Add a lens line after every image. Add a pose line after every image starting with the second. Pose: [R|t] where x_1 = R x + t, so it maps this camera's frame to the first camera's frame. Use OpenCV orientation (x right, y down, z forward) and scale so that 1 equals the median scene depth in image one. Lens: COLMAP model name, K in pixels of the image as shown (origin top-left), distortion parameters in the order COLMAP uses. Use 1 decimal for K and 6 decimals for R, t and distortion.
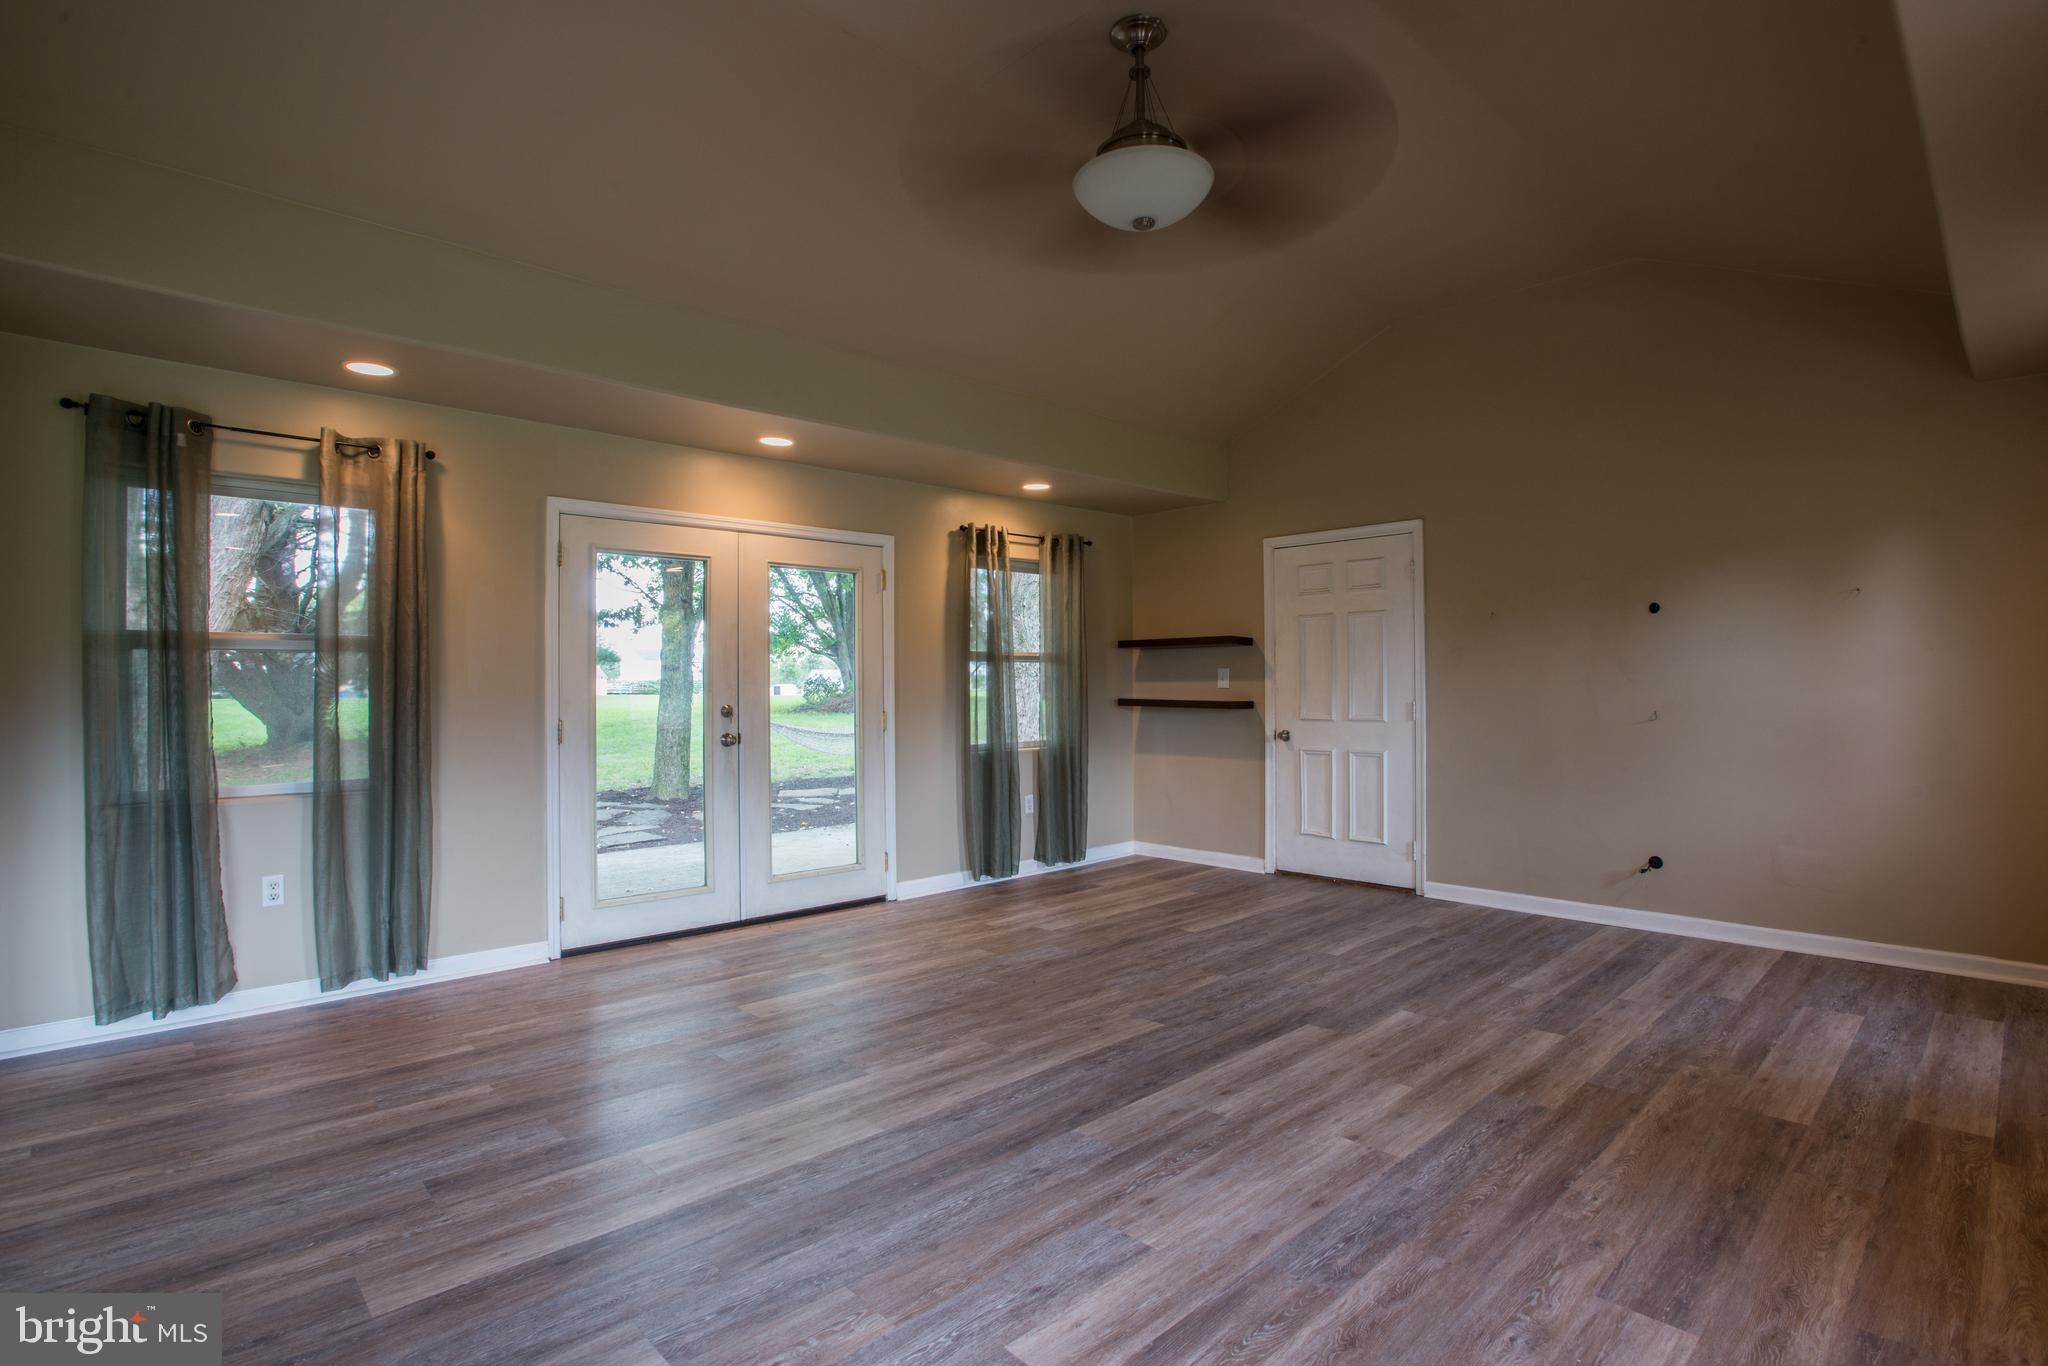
lens RADIAL K [[986.6, 0, 1017.4], [0, 986.6, 677.6], [0, 0, 1]] dist [-0.063428, 0.019449]
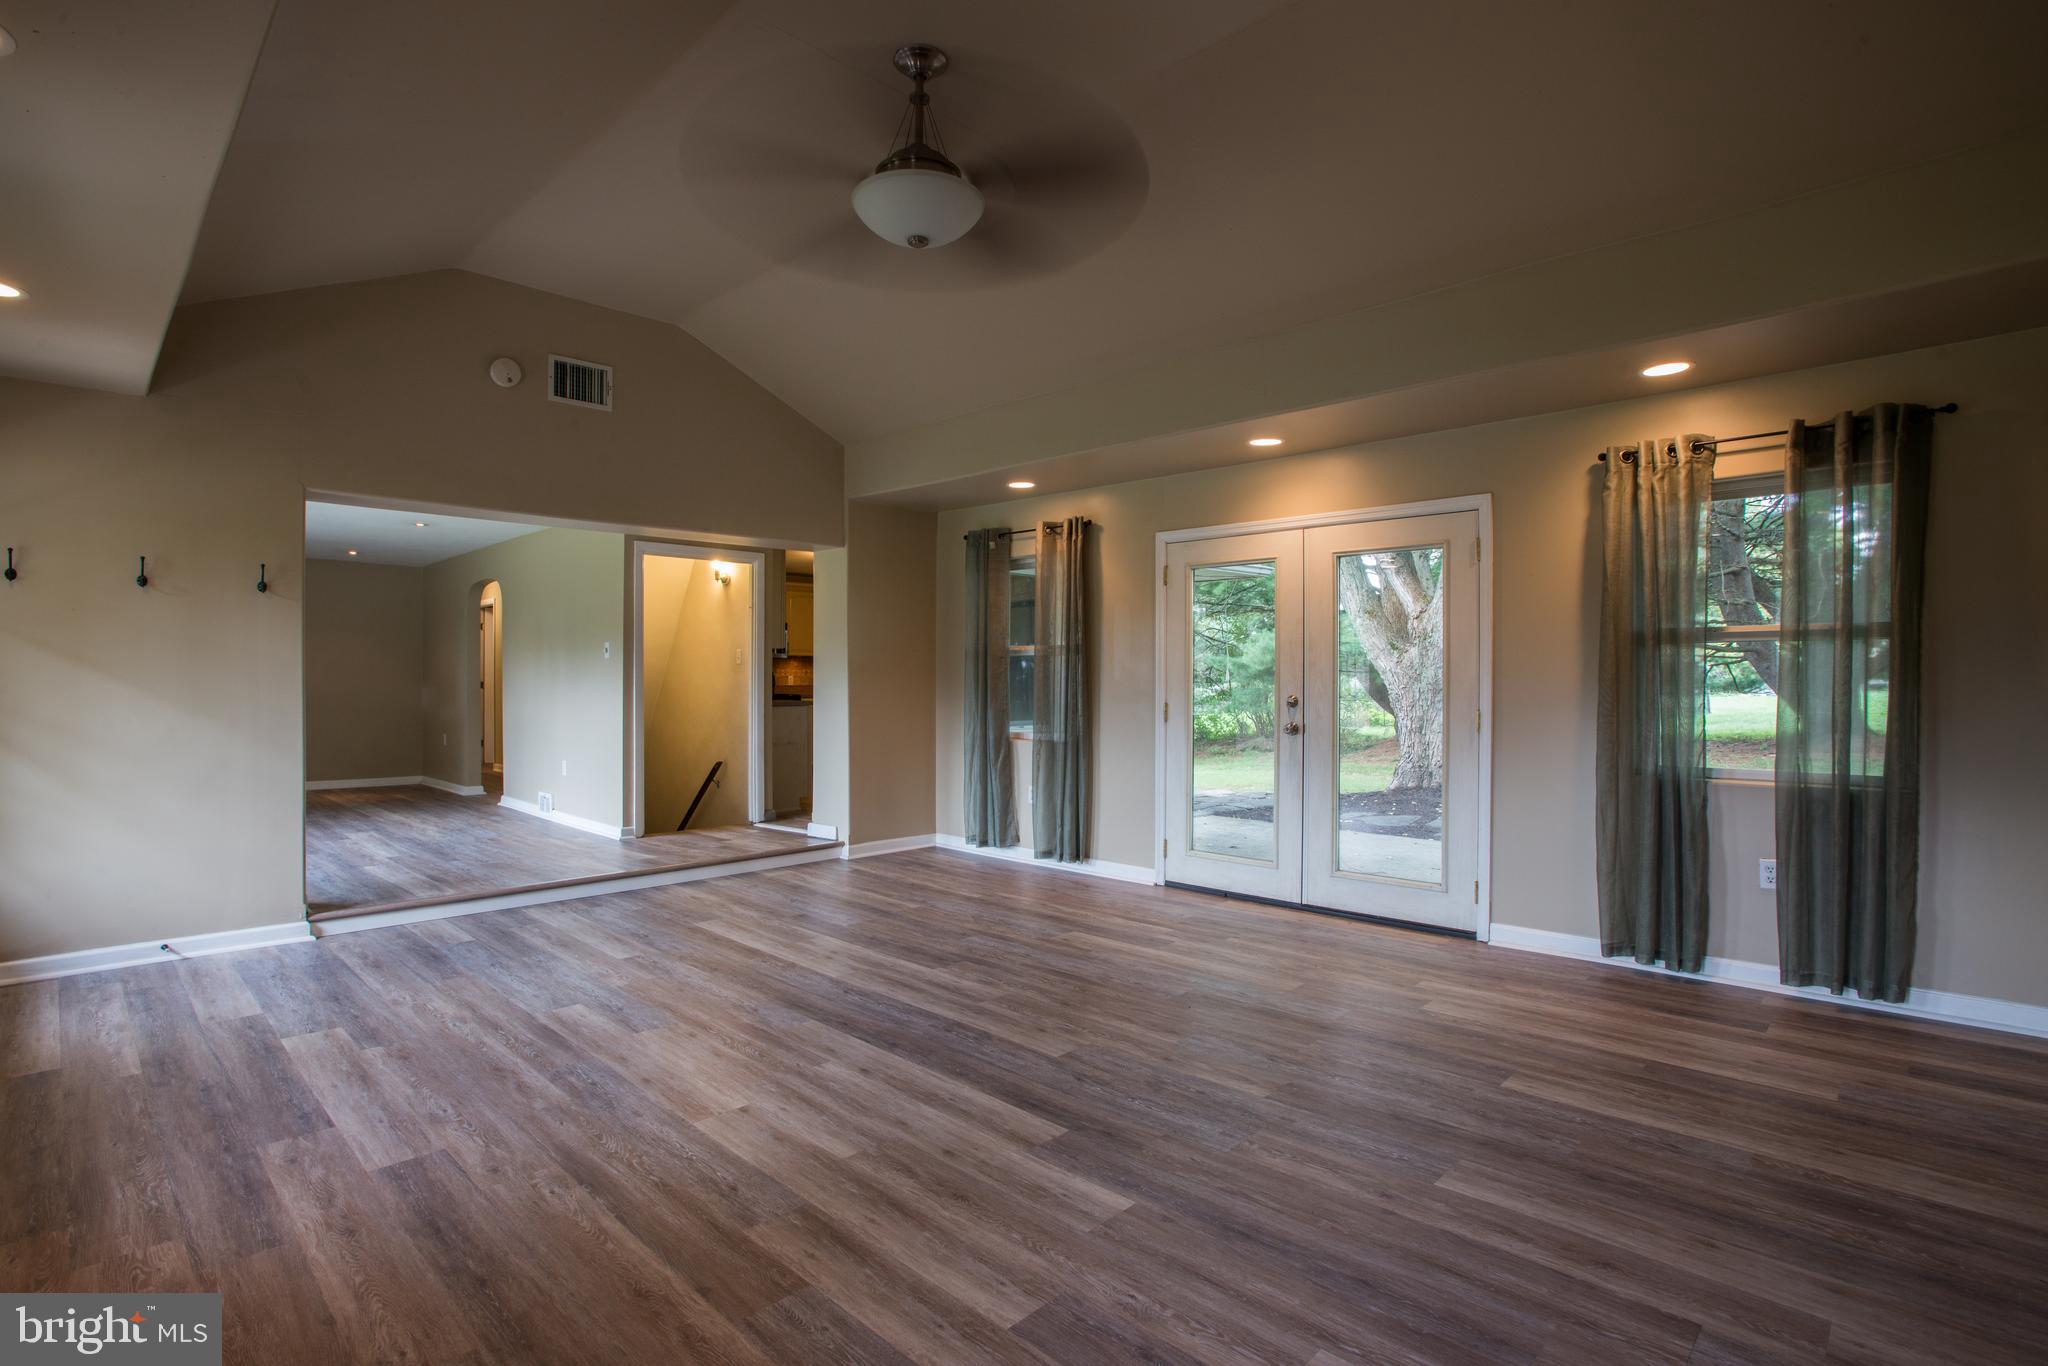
lens RADIAL K [[986.6, 0, 1020.5], [0, 986.6, 675.1], [0, 0, 1]] dist [-0.063428, 0.019449]
pose [[0.048849, 0.003239, -0.998801, 1.181213], [0.008080, 0.999961, 0.003638, -0.001003], [0.998774, -0.008248, 0.048821, 1.042806]]
